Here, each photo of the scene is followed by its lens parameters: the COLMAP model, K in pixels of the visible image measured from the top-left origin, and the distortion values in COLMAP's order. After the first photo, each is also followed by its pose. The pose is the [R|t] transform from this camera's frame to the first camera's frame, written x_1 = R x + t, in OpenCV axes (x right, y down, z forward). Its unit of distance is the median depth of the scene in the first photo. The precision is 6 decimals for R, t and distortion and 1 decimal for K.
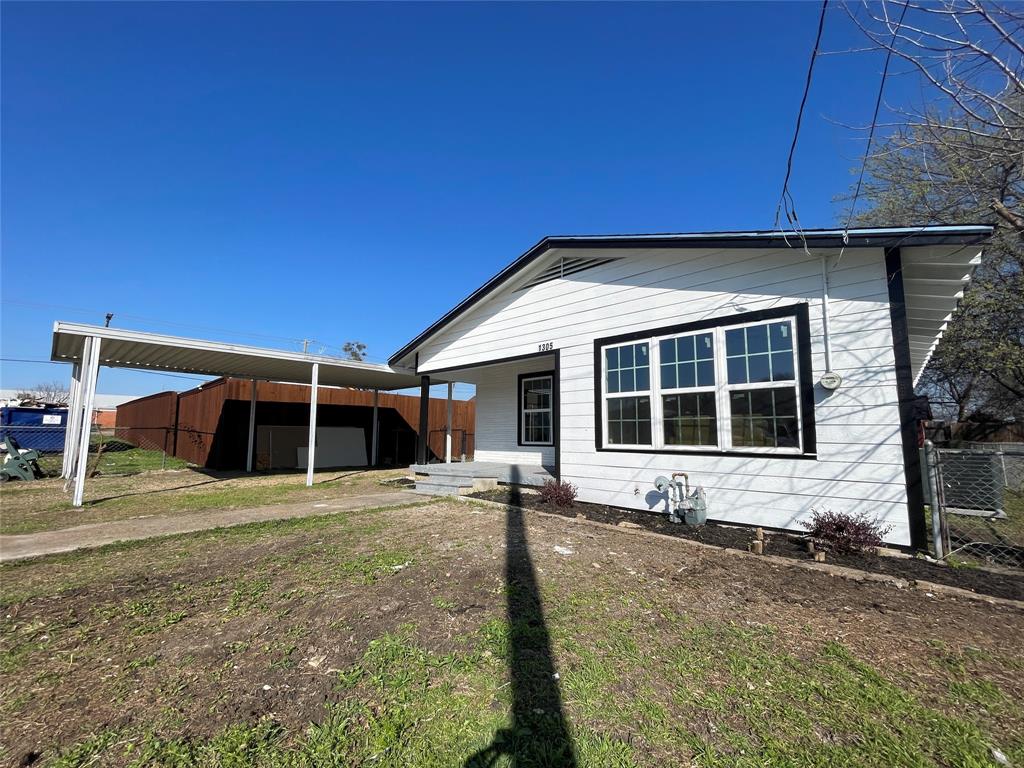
lens RADIAL K [[417.1, 0, 513.1], [0, 417.1, 385.5], [0, 0, 1]] dist [-0.001097, 0.001519]
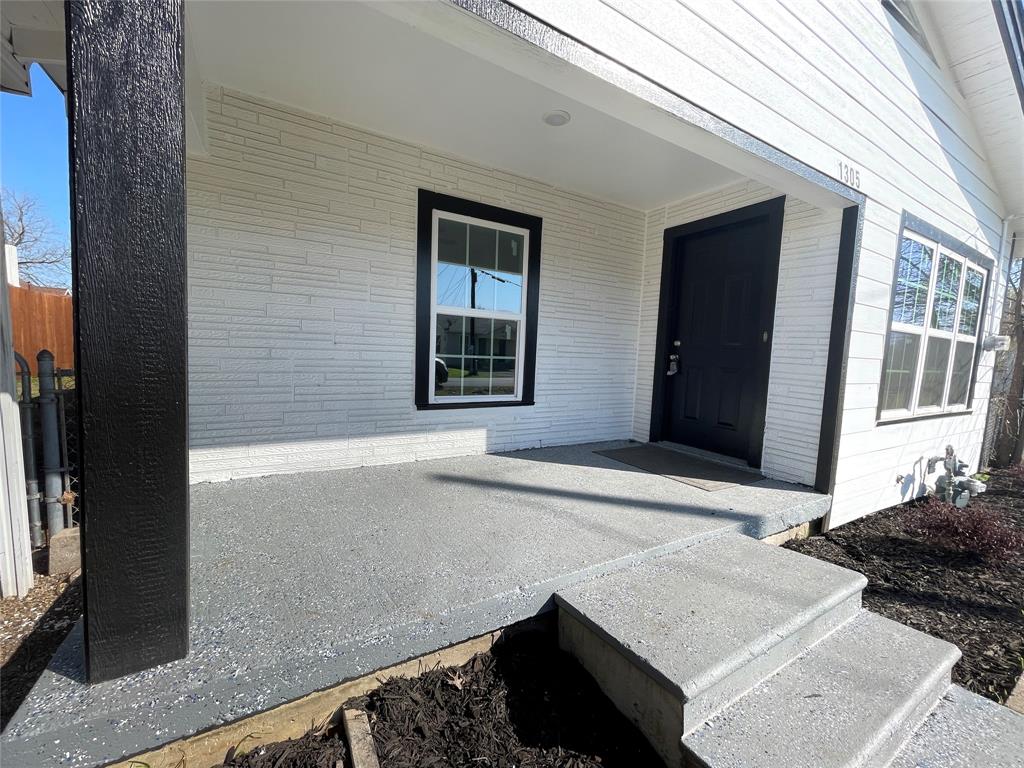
lens RADIAL K [[417.1, 0, 510.7], [0, 417.1, 390.0], [0, 0, 1]] dist [-0.001097, 0.001519]
pose [[0.286886, -0.079106, 0.954693, -0.493507], [-0.154333, 0.979750, 0.127560, 0.125951], [-0.945451, -0.183935, 0.268868, 1.430572]]
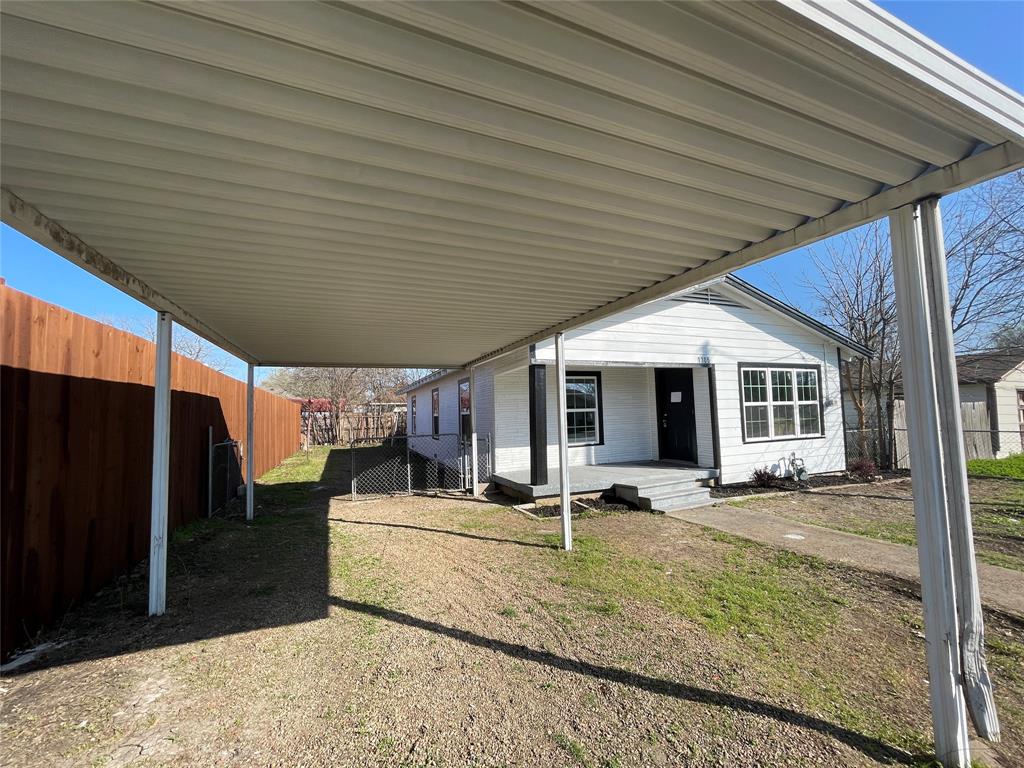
lens RADIAL K [[417.1, 0, 511.6], [0, 417.1, 391.6], [0, 0, 1]] dist [-0.001097, 0.001519]
pose [[0.424150, 0.030518, 0.905078, -1.503223], [-0.077054, 0.997024, 0.002492, 0.043604], [-0.902308, -0.070797, 0.425239, 1.215023]]
